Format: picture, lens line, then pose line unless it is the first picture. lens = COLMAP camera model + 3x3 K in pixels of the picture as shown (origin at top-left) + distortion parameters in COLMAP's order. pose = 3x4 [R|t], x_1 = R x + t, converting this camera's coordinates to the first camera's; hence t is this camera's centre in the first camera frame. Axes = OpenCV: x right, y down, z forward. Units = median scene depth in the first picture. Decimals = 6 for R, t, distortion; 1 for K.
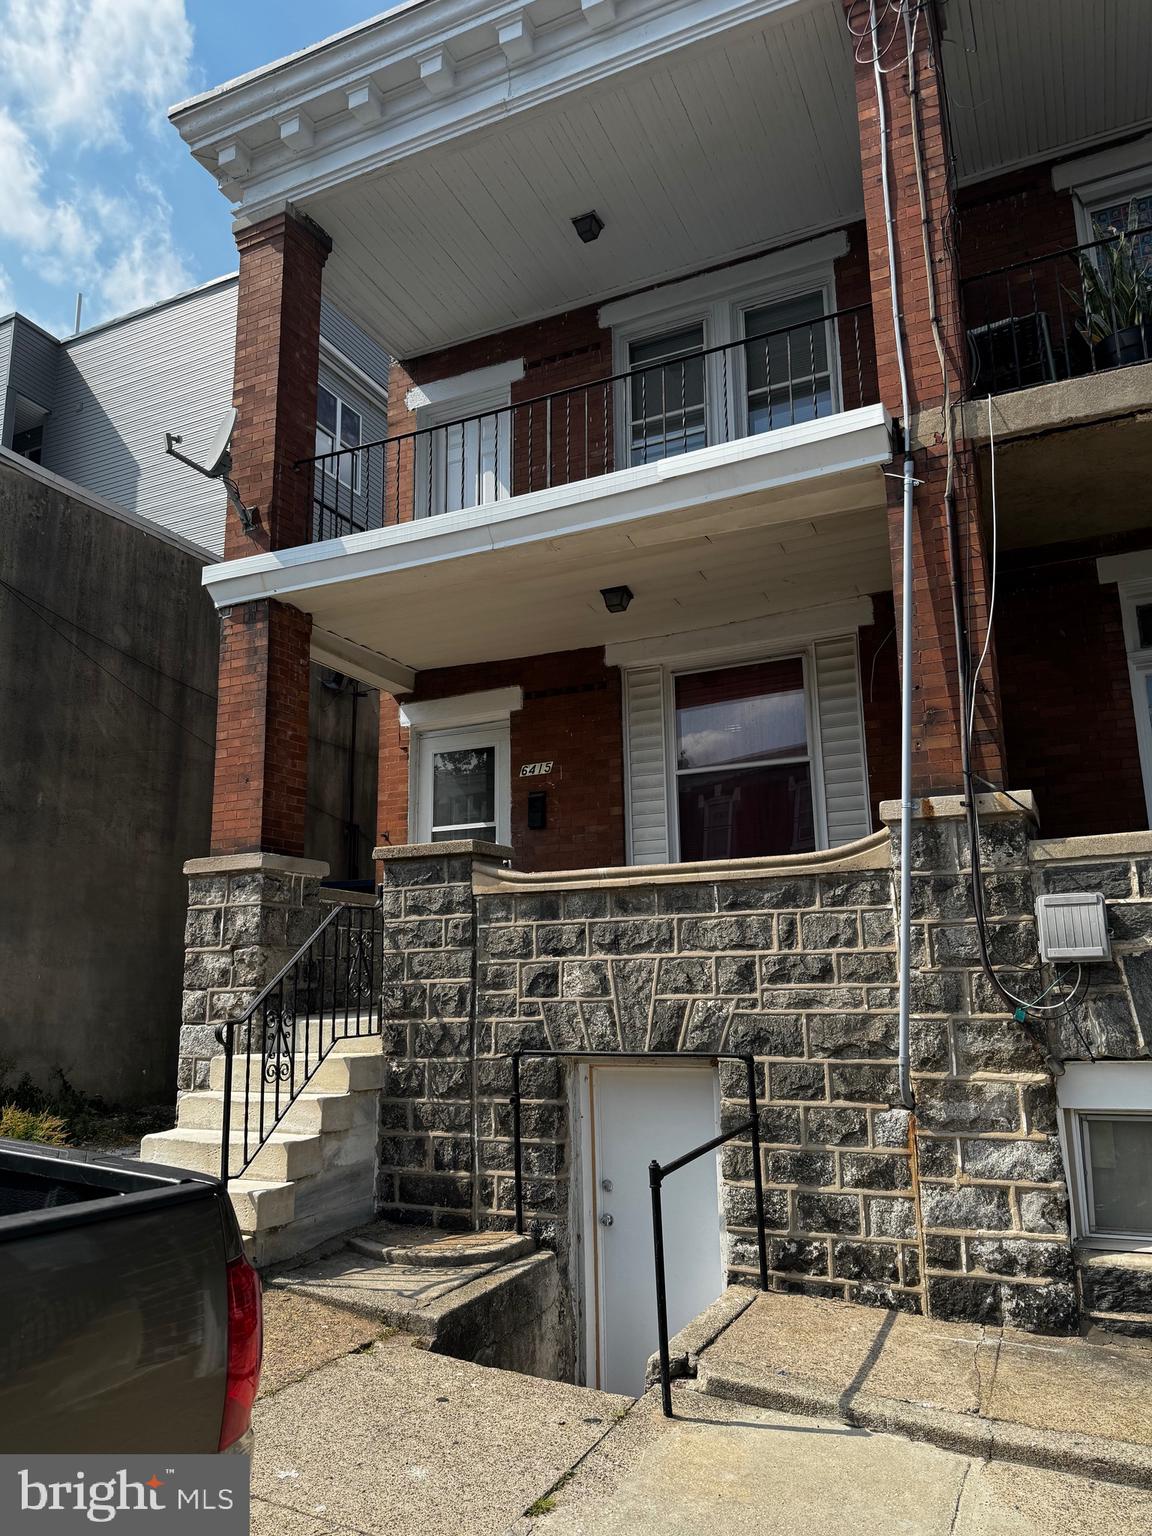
lens RADIAL K [[1074.5, 0, 573.6], [0, 1074.5, 775.4], [0, 0, 1]] dist [0.102335, -0.169114]
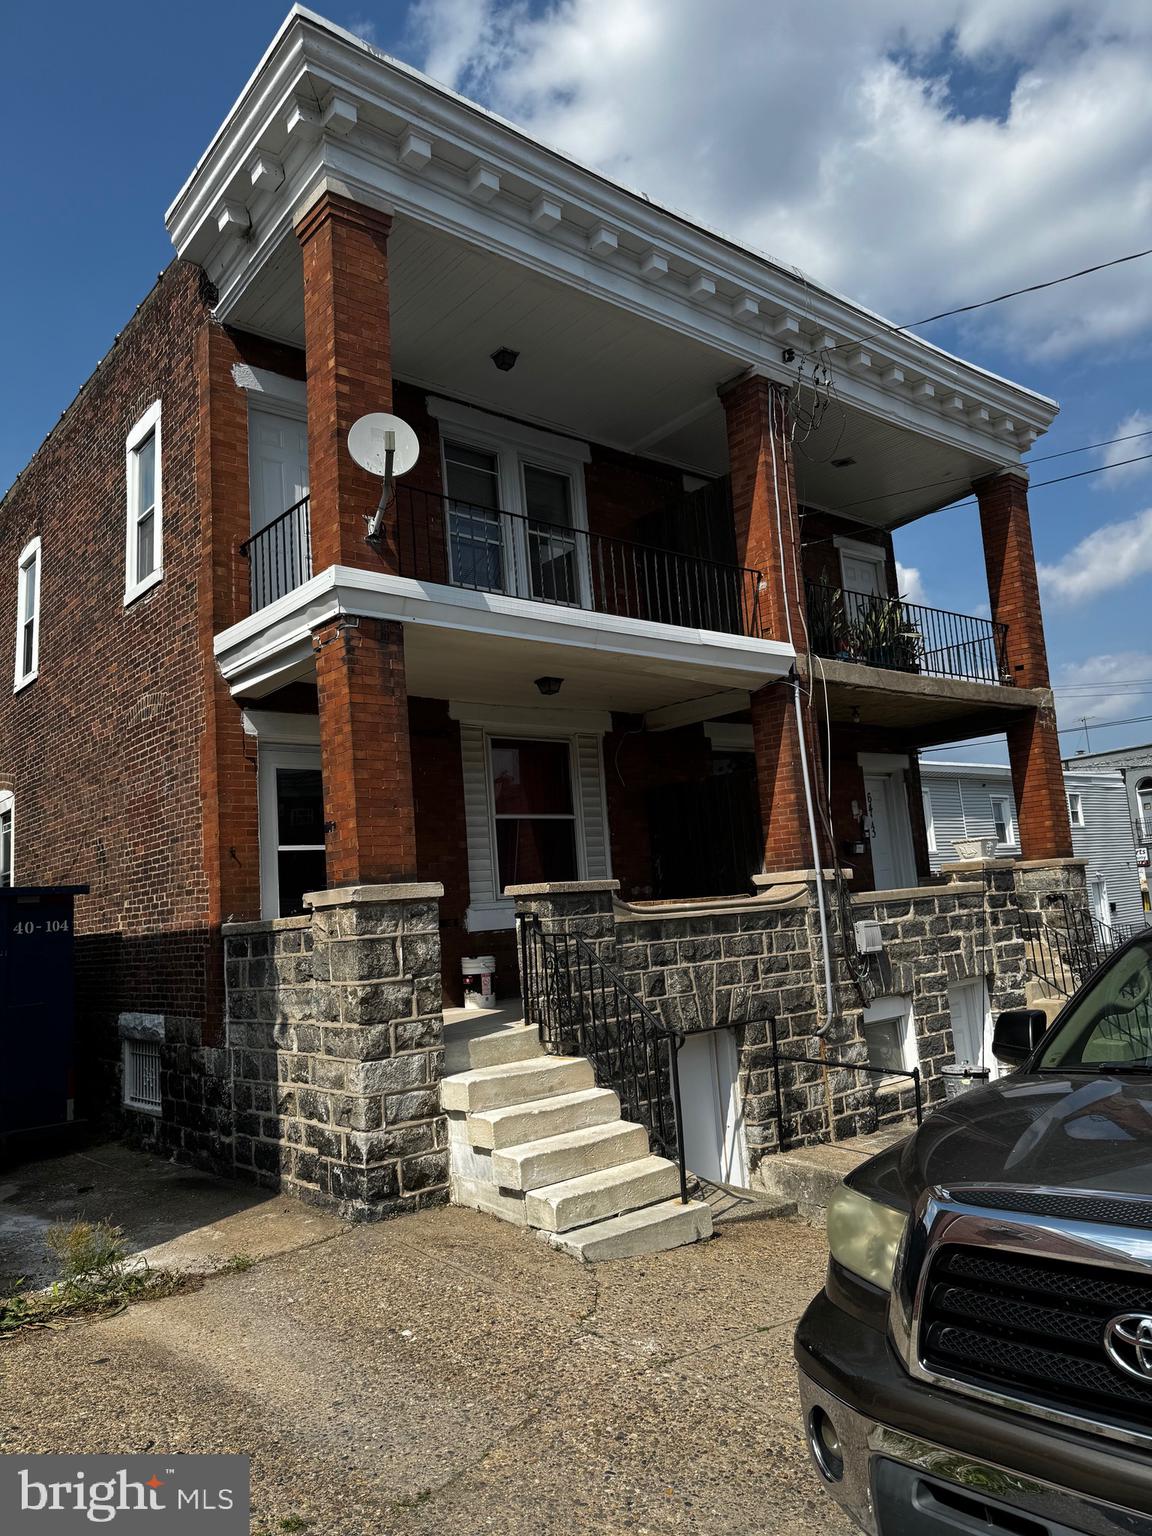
lens RADIAL K [[1074.5, 0, 573.6], [0, 1074.5, 775.4], [0, 0, 1]] dist [0.102335, -0.169114]
pose [[0.412380, 0.104210, 0.905032, -1.384169], [-0.117725, 0.991202, -0.060491, 0.020606], [-0.903374, -0.081599, 0.421020, 0.544710]]
